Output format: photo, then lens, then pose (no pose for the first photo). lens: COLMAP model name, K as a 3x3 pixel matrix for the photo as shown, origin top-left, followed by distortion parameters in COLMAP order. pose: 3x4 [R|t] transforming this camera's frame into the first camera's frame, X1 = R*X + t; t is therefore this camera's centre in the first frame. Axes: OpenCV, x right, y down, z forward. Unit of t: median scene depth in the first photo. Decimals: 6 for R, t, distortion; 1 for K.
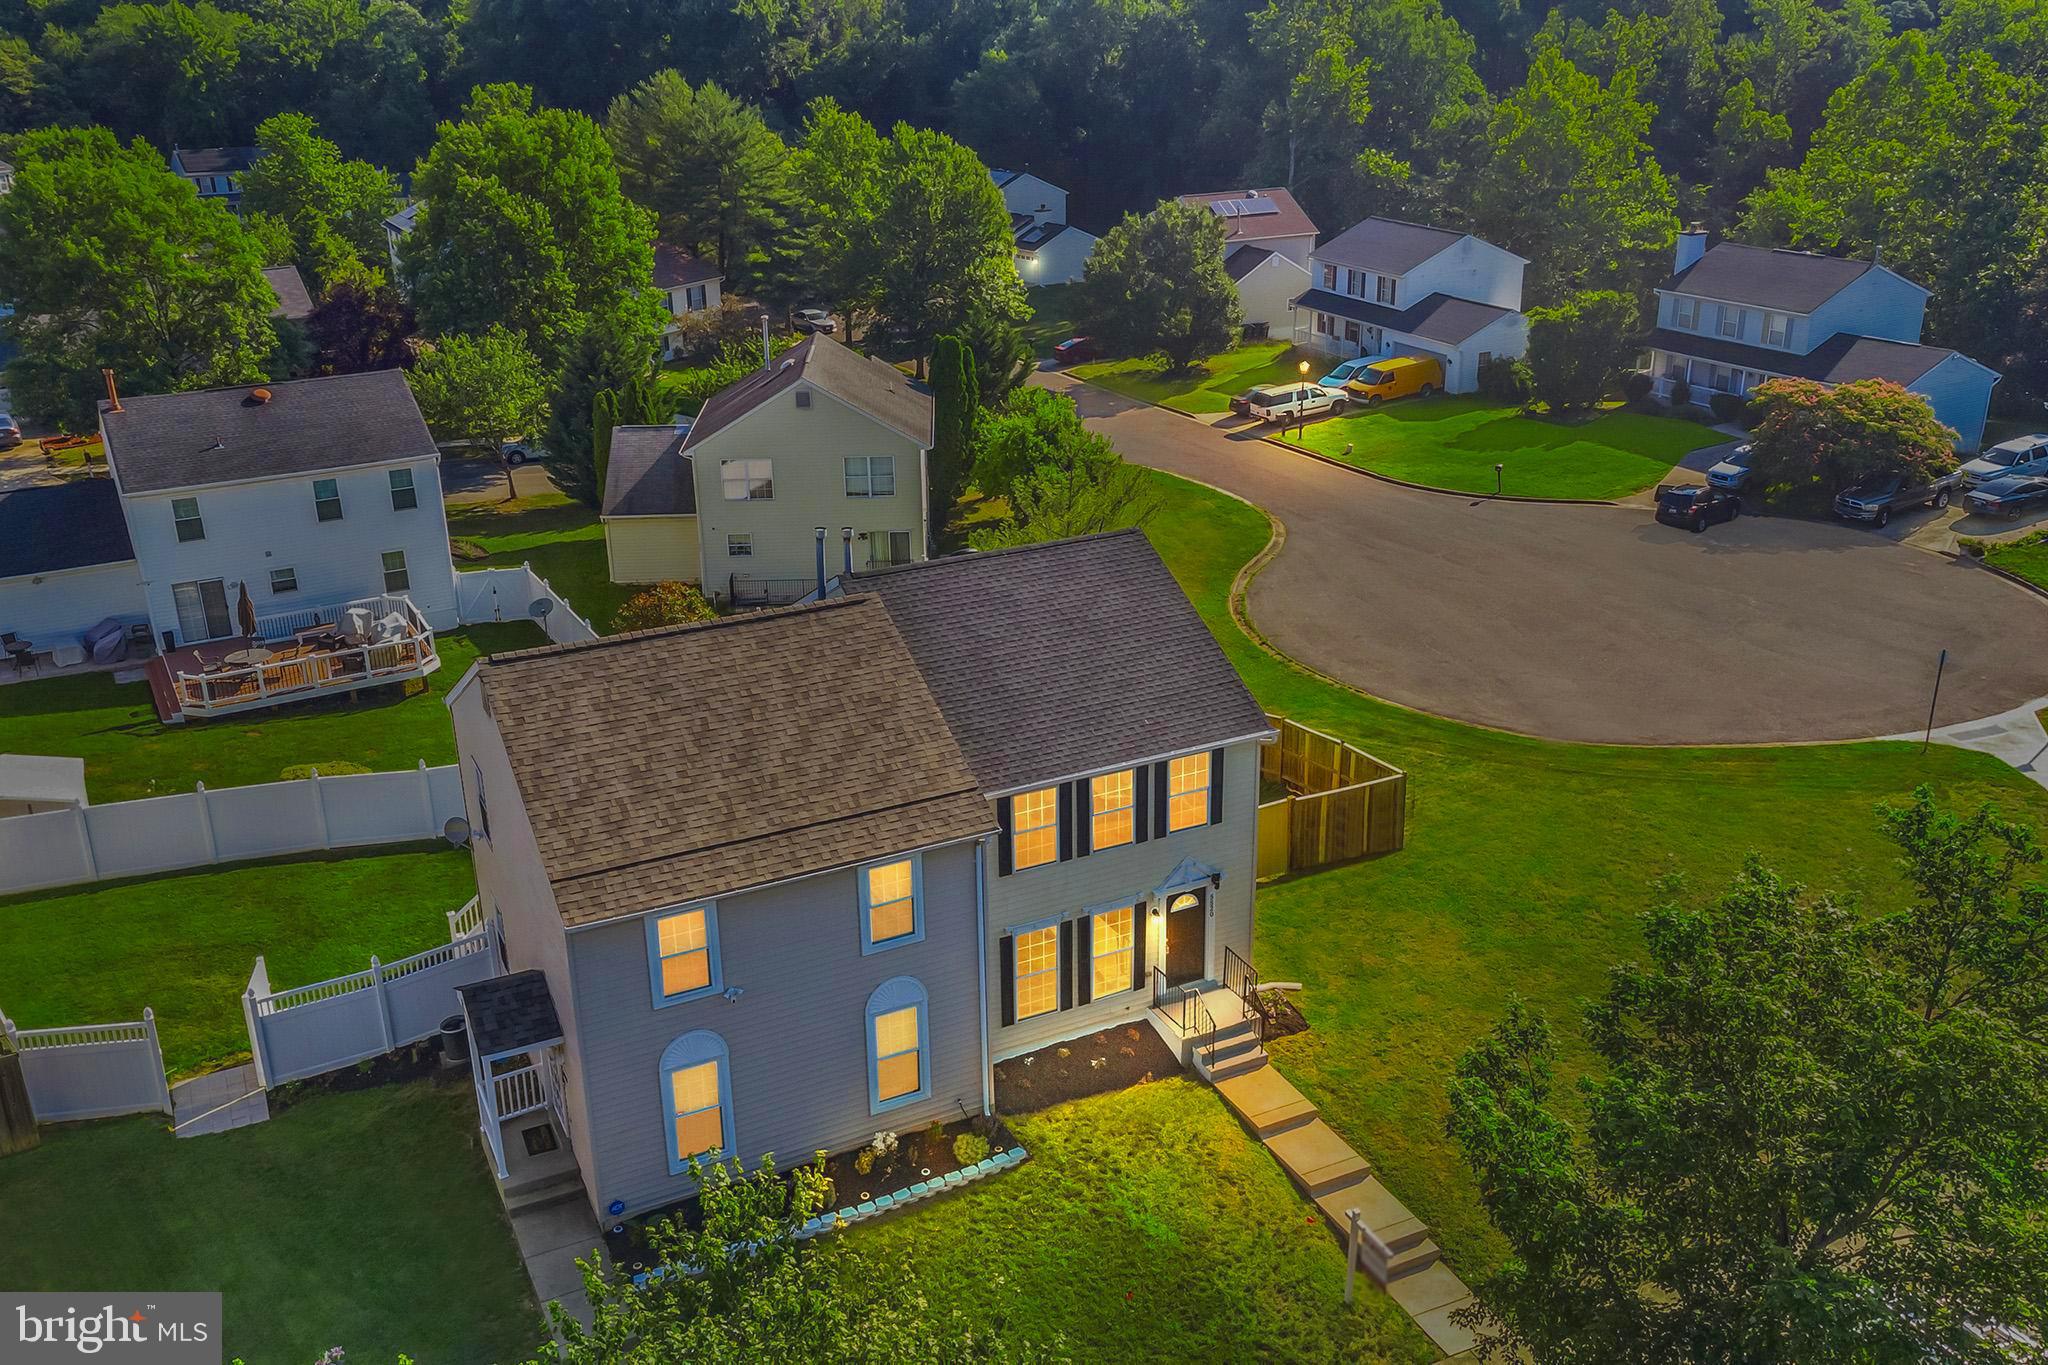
lens RADIAL K [[1805.9, 0, 1024.0], [0, 1805.9, 682.5], [0, 0, 1]] dist [0.047690, -0.003727]
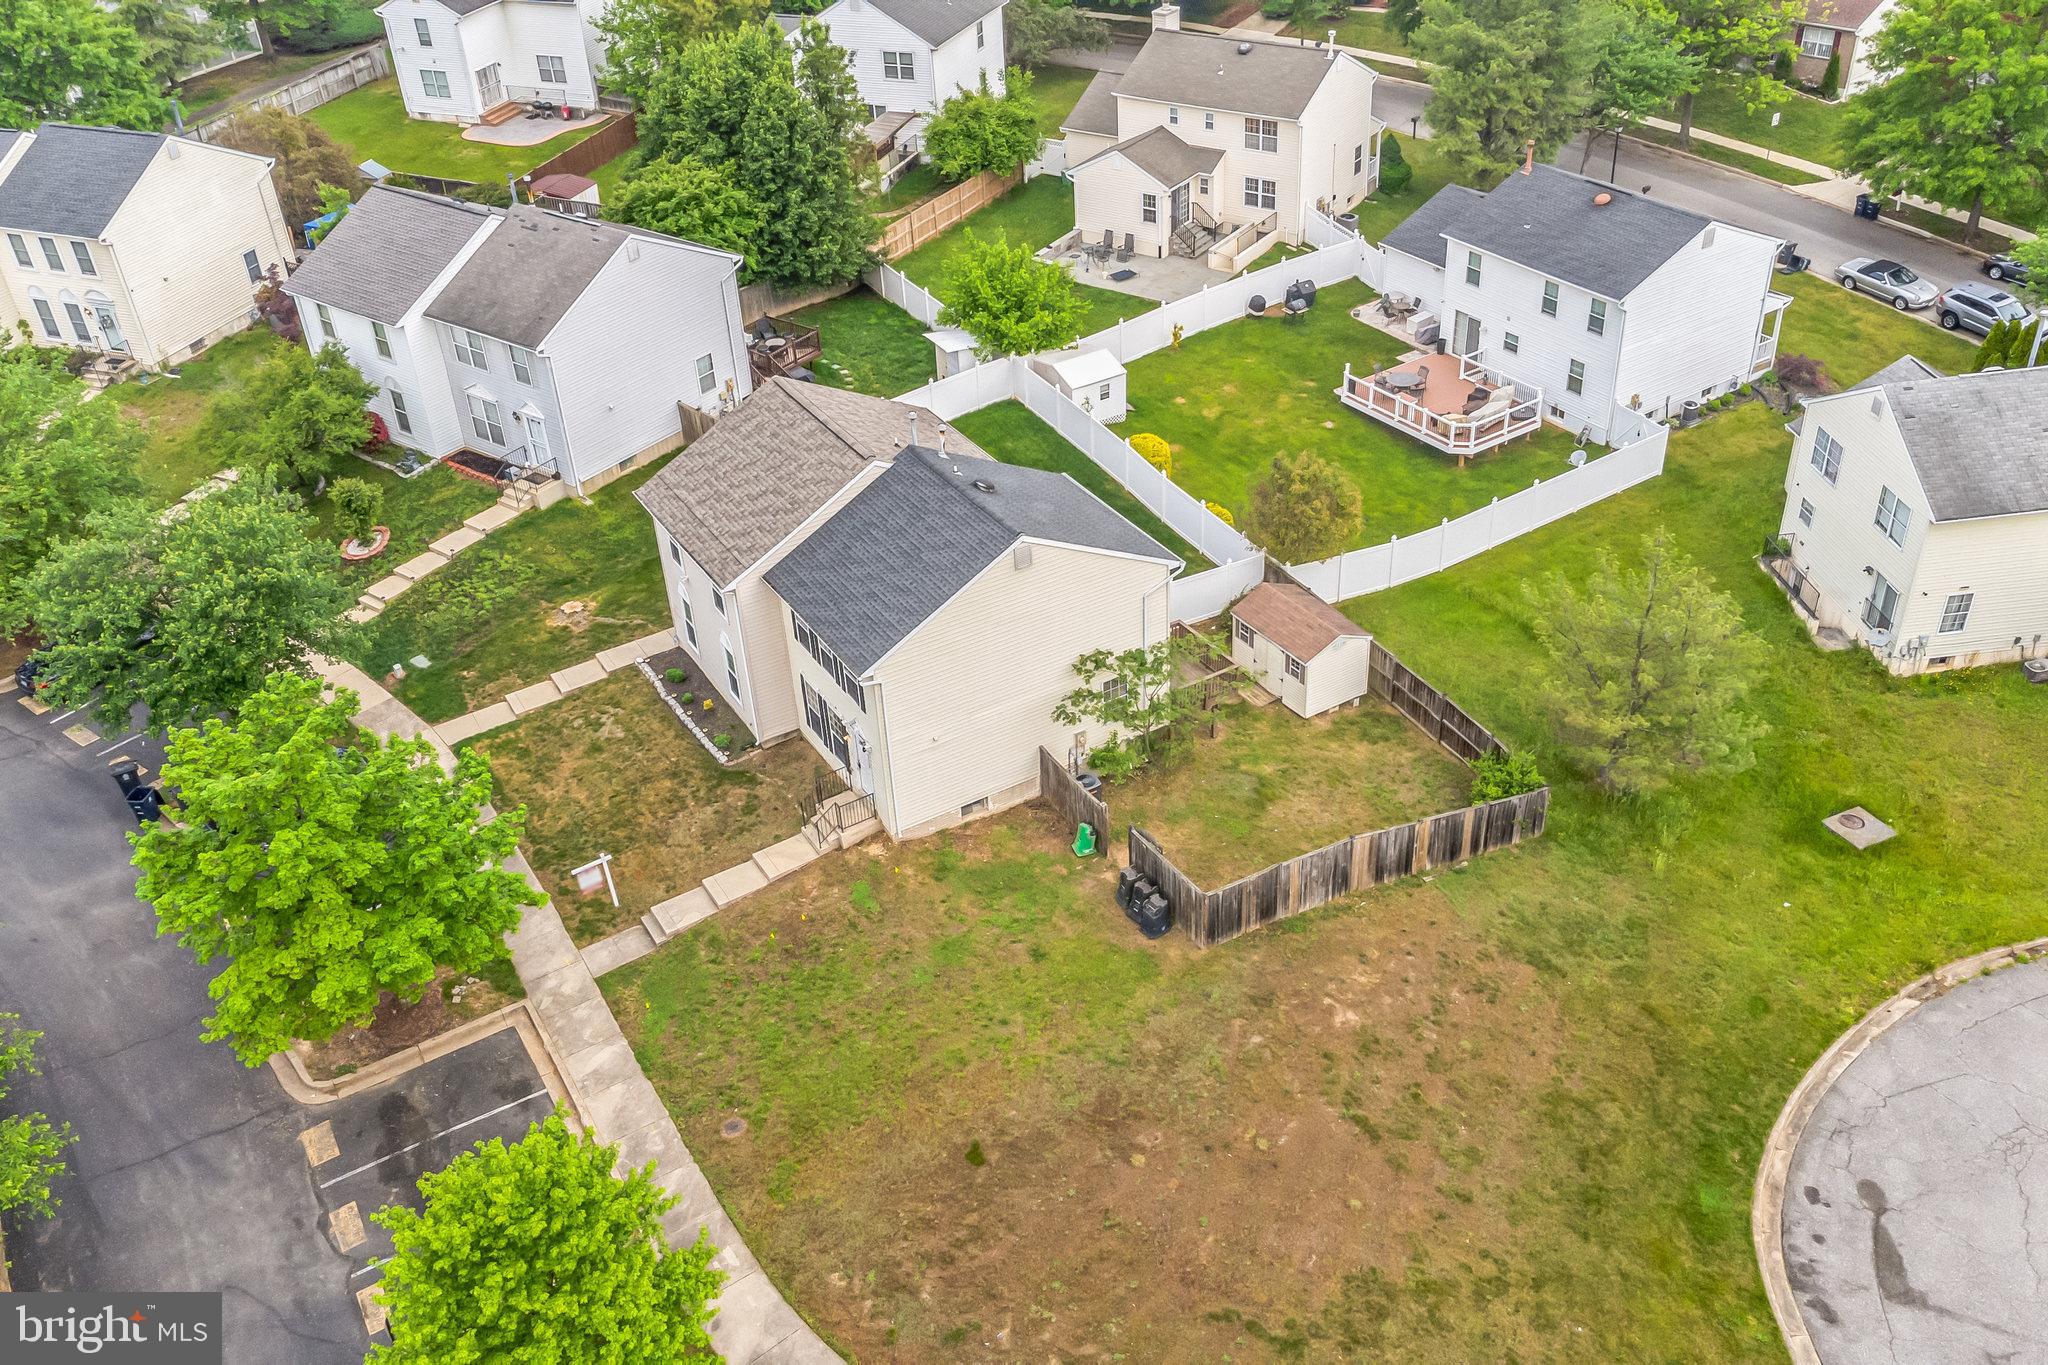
lens RADIAL K [[1805.9, 0, 1024.0], [0, 1805.9, 682.5], [0, 0, 1]] dist [0.047690, -0.003727]
pose [[0.075380, 0.571526, -0.817114, 0.754893], [-0.321883, 0.789525, 0.522535, -0.433504], [0.943774, 0.223626, 0.243479, 0.445678]]
